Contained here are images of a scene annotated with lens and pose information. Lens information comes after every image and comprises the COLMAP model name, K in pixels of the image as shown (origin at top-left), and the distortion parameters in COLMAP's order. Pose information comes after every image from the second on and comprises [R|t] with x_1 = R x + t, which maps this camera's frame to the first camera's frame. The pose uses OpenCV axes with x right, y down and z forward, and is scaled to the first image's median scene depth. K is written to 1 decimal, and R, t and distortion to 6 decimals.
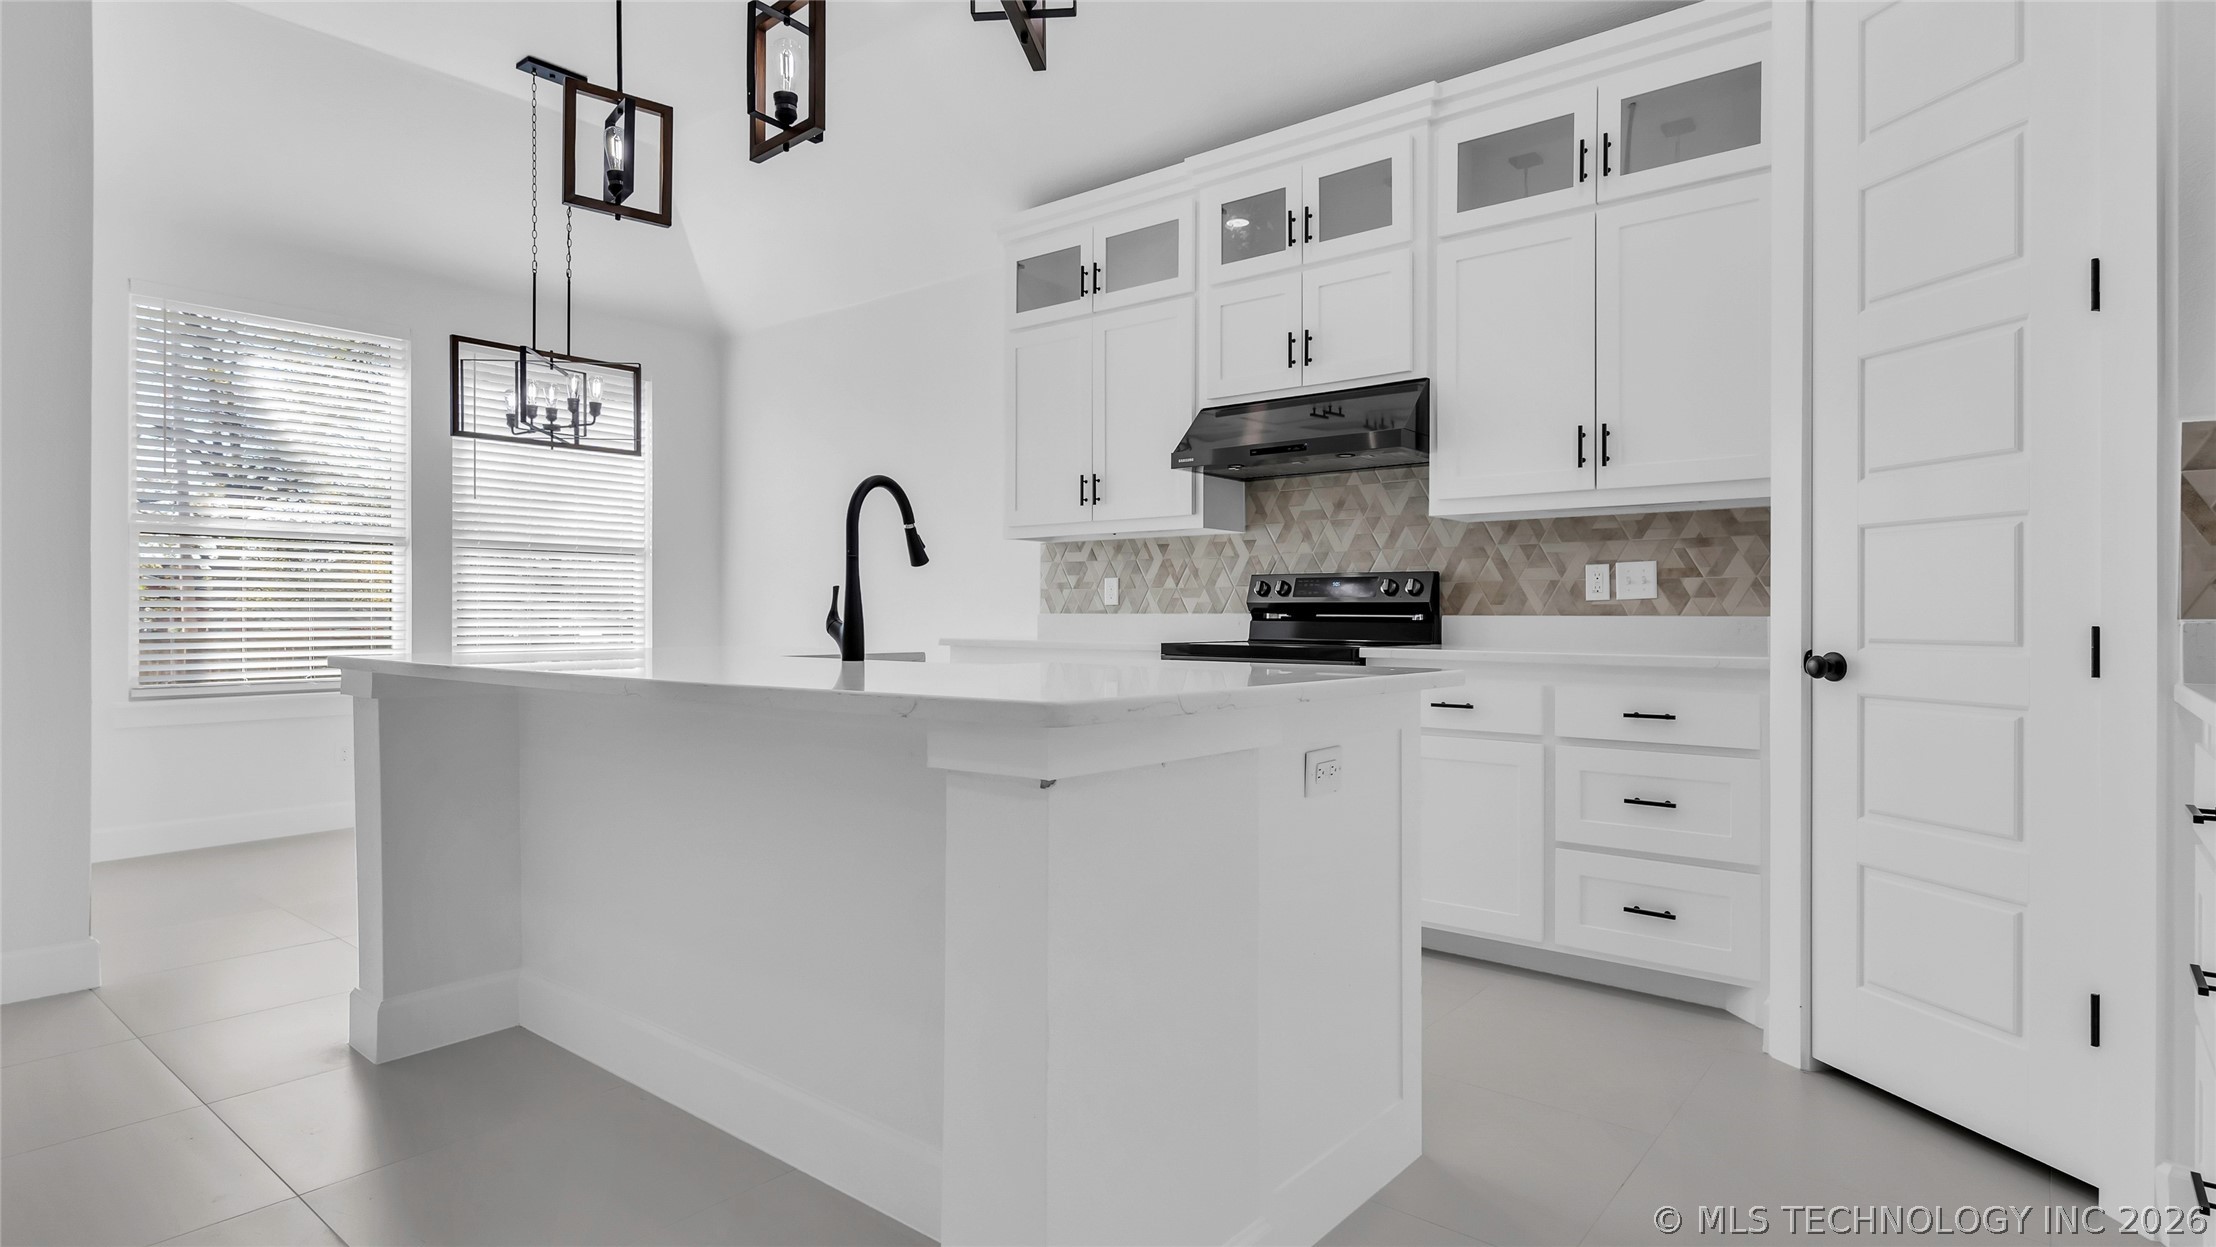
lens RADIAL K [[1150.2, 0, 1106.1], [0, 1150.2, 609.3], [0, 0, 1]] dist [-0.001358, 0.022375]
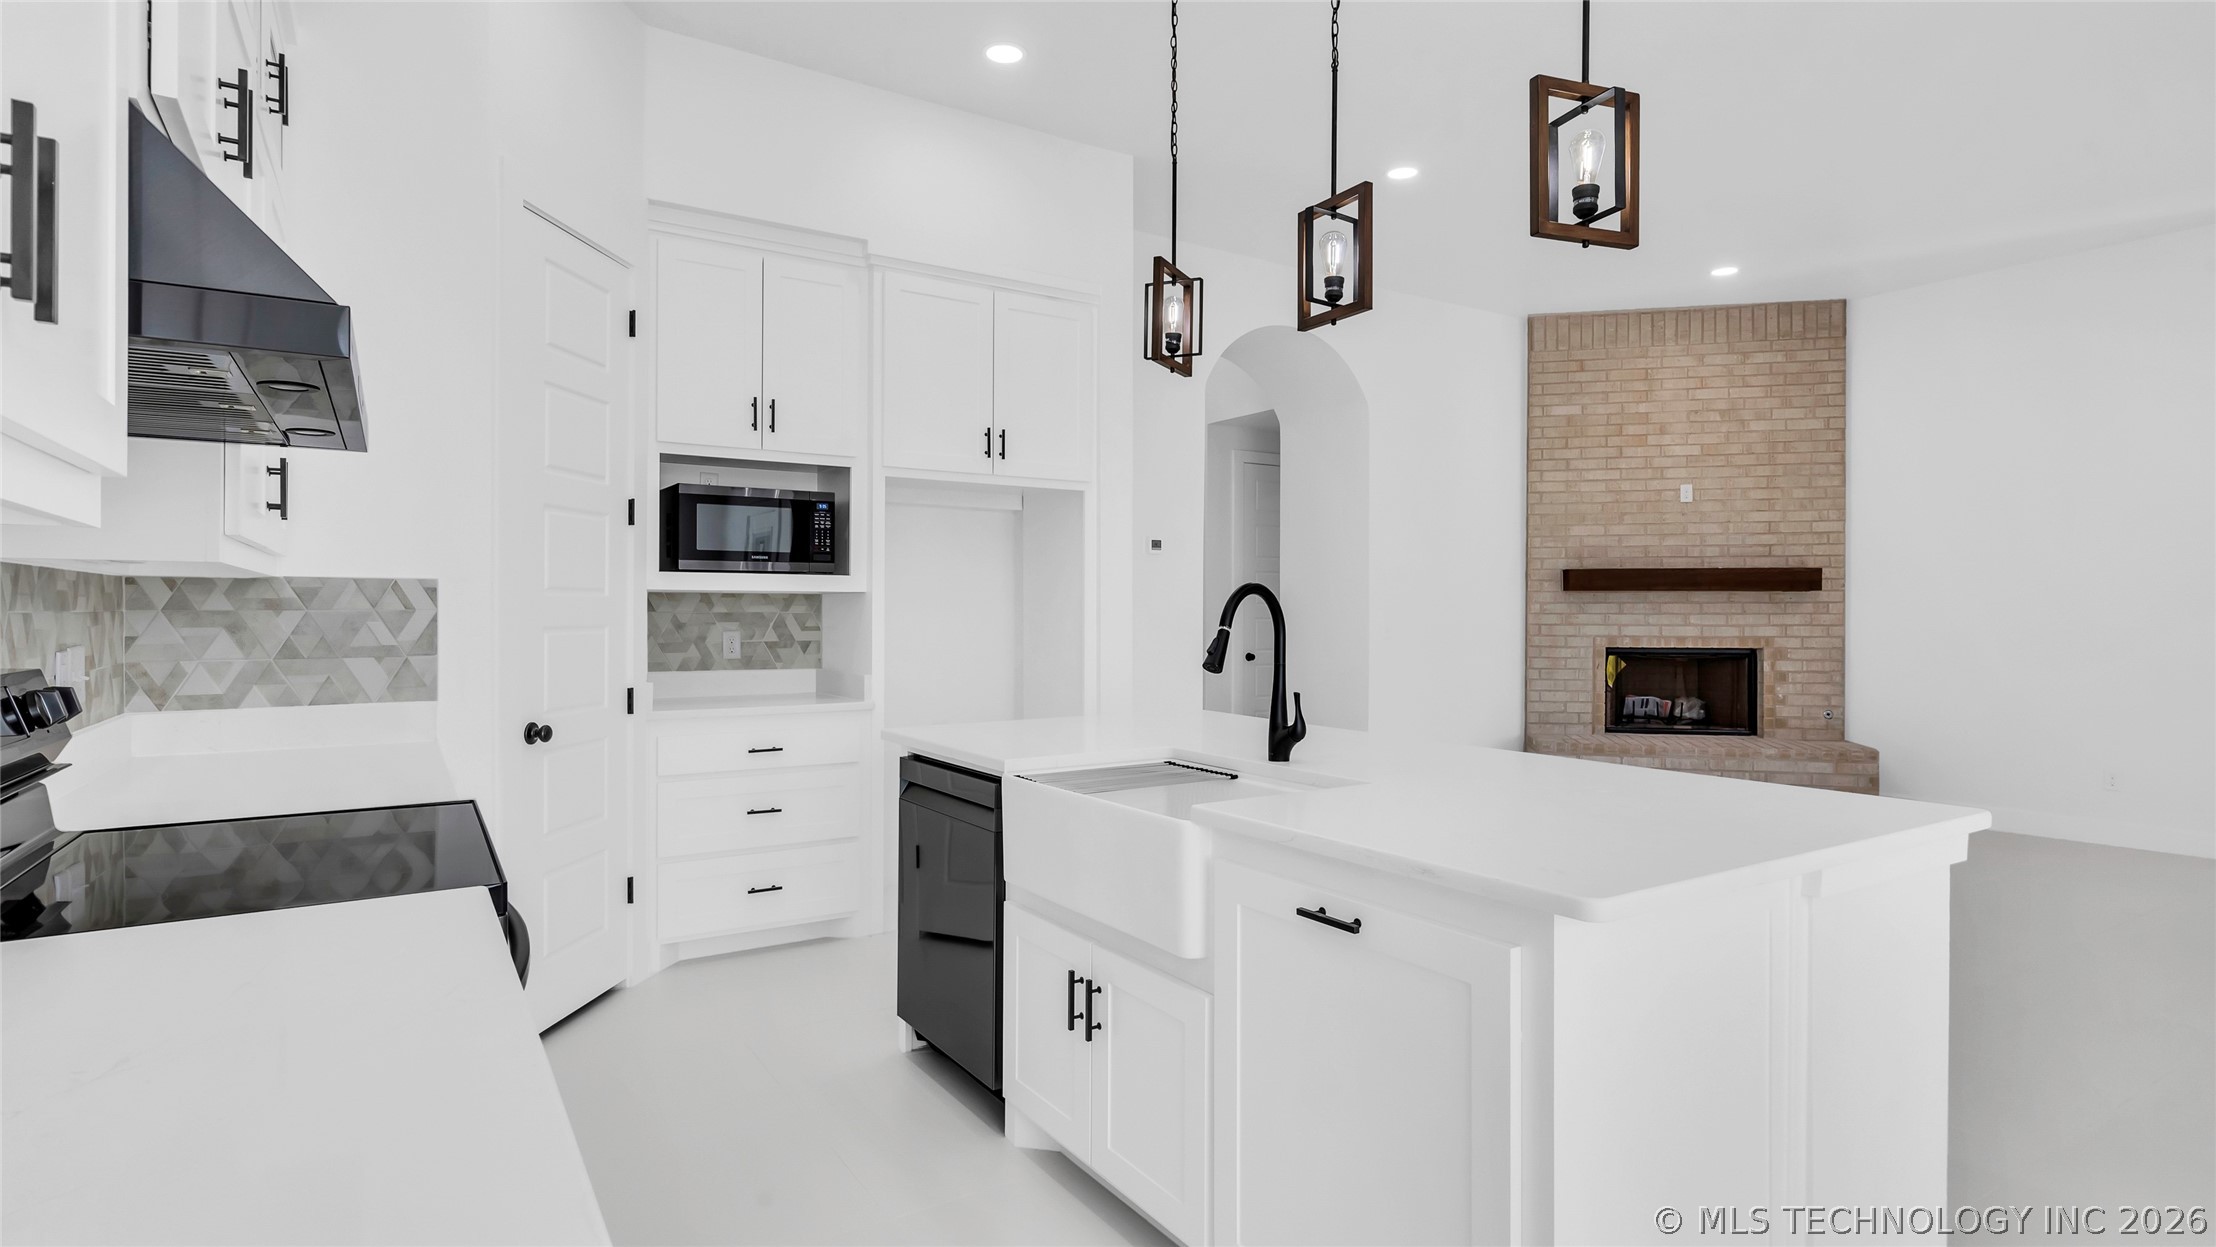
lens RADIAL K [[1109.4, 0, 1107.2], [0, 1109.4, 611.2], [0, 0, 1]] dist [0.002731, 0.000209]
pose [[-0.952267, -0.004380, 0.305234, -0.219004], [-0.005932, 0.999974, -0.004155, -0.050678], [-0.305208, -0.005767, -0.952268, 1.163208]]
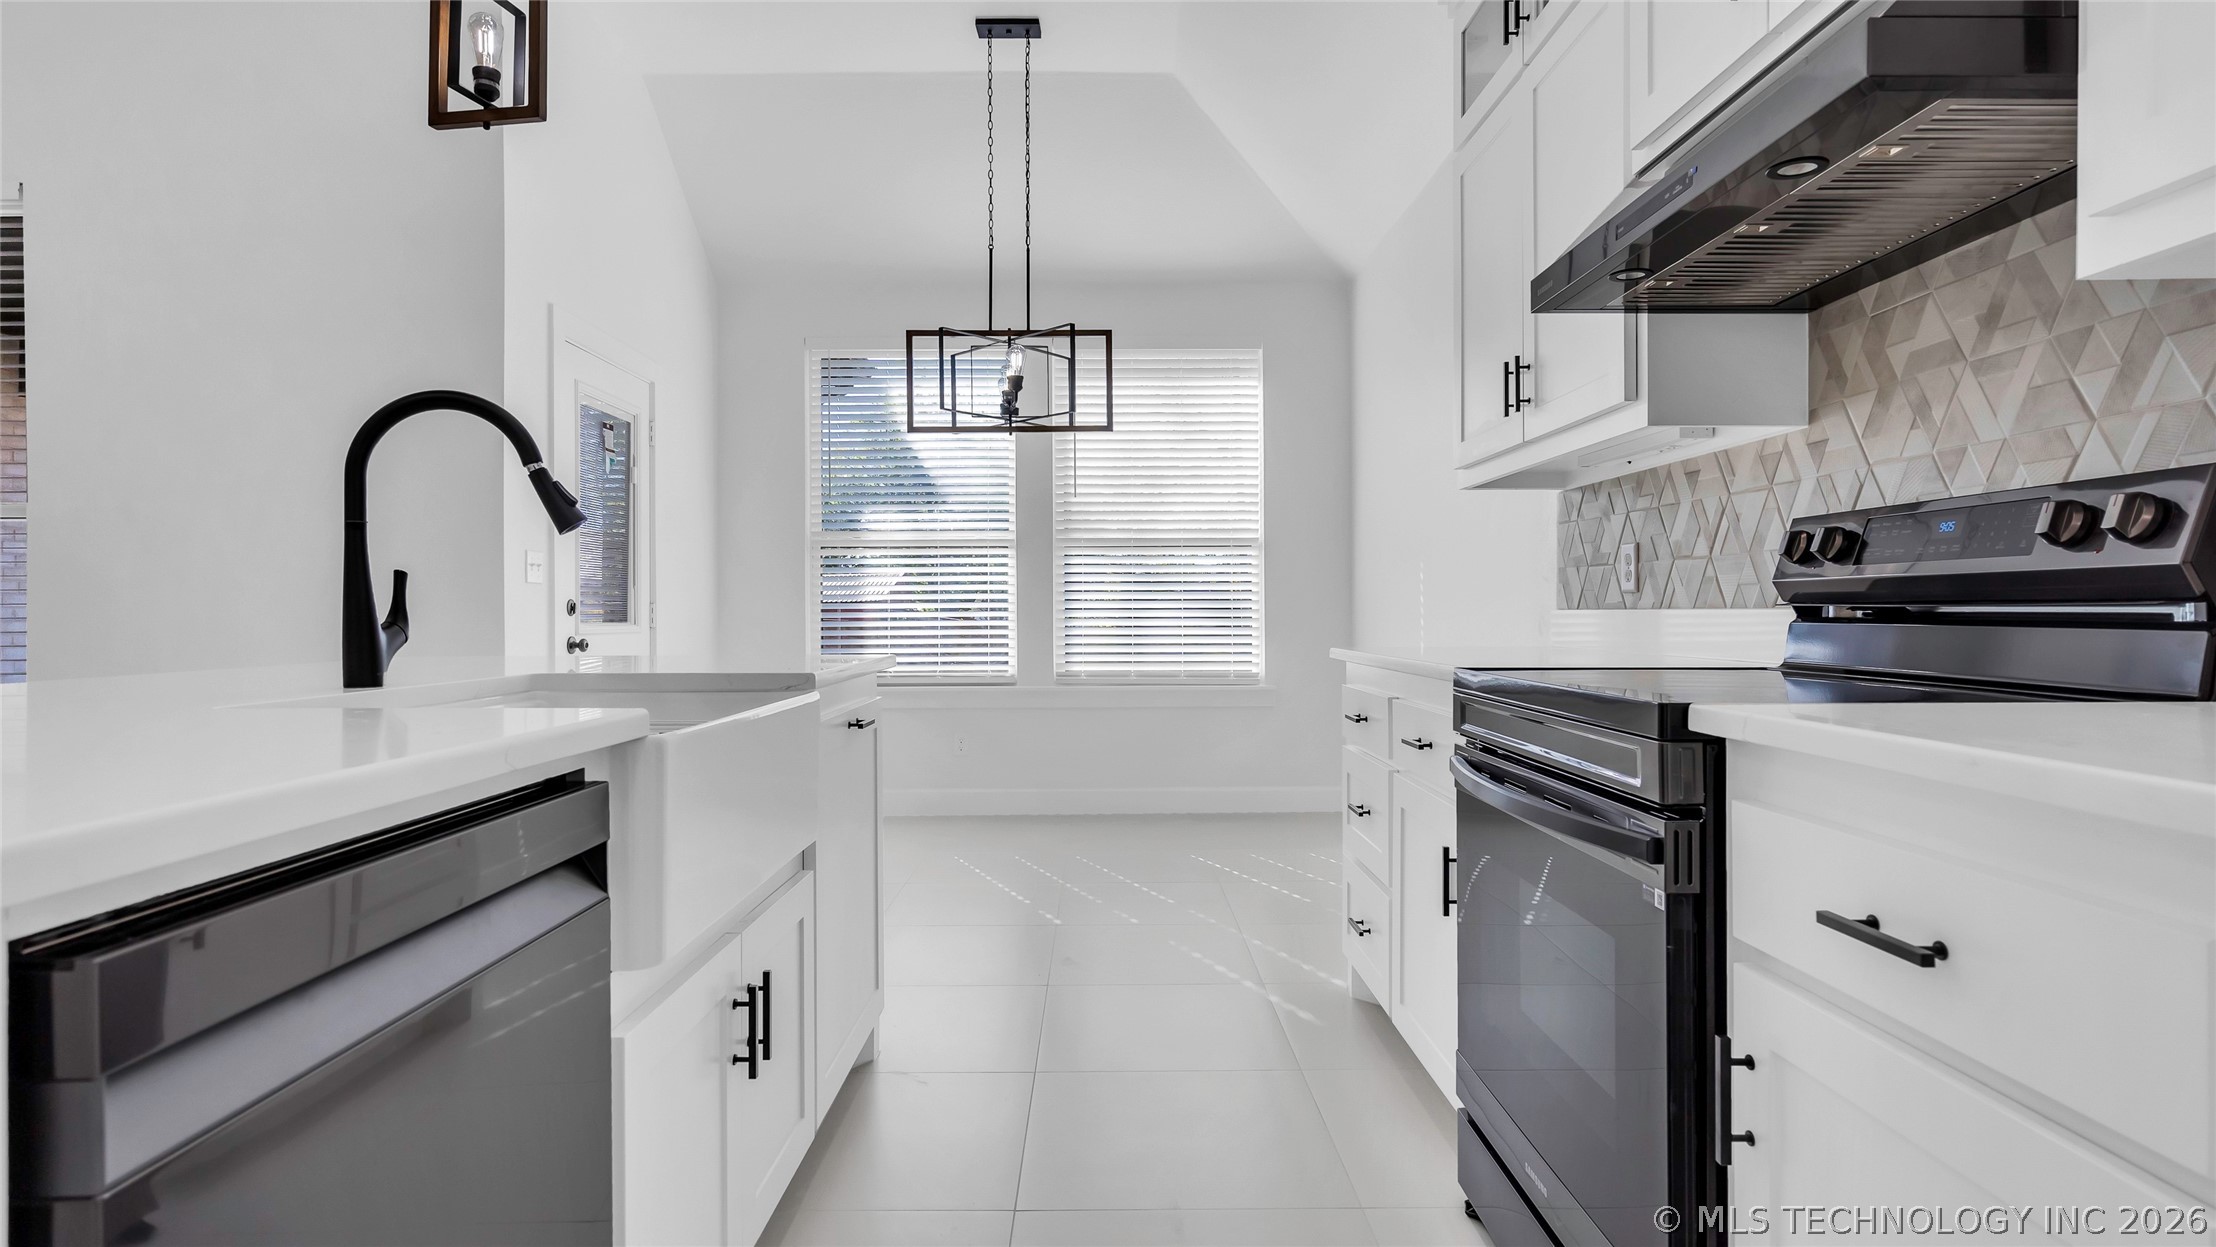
lens RADIAL K [[1138.2, 0, 1112.6], [0, 1138.2, 591.1], [0, 0, 1]] dist [0.000144, 0.000373]
pose [[0.644337, -0.019730, -0.764487, 0.294657], [0.010651, 0.999802, -0.016826, 0.002643], [0.764668, 0.002699, 0.644419, 0.525608]]
